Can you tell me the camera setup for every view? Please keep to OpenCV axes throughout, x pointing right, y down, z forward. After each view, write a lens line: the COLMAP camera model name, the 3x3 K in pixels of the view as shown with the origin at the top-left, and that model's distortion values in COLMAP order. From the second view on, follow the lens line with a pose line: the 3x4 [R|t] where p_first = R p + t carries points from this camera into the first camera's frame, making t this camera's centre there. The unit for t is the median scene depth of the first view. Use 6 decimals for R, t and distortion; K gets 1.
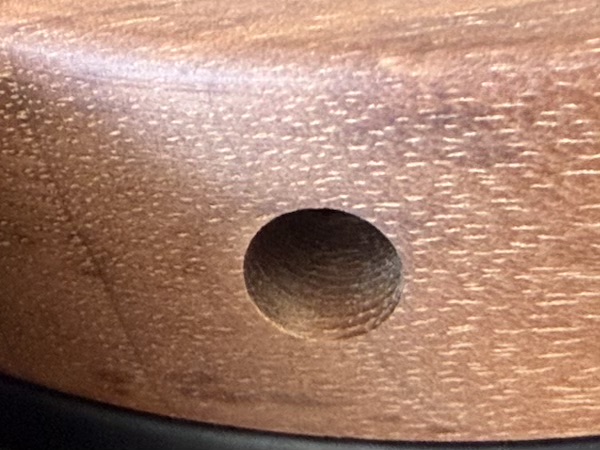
lens RADIAL K [[1757.2, 0, 300.8], [0, 1757.2, 225.1], [0, 0, 1]] dist [0.048339, 0.000000]
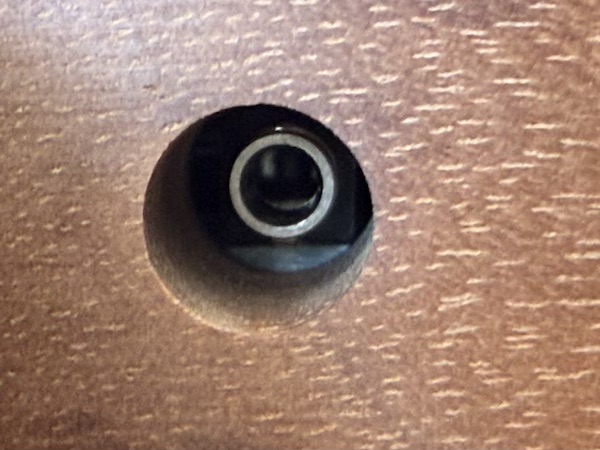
lens RADIAL K [[1757.2, 0, 299.0], [0, 1757.2, 224.9], [0, 0, 1]] dist [0.048339, 0.000000]
pose [[0.998293, -0.004914, 0.058206, -0.011725], [0.028547, 0.910400, -0.412744, 0.319046], [-0.050962, 0.413701, 0.908985, 0.366810]]
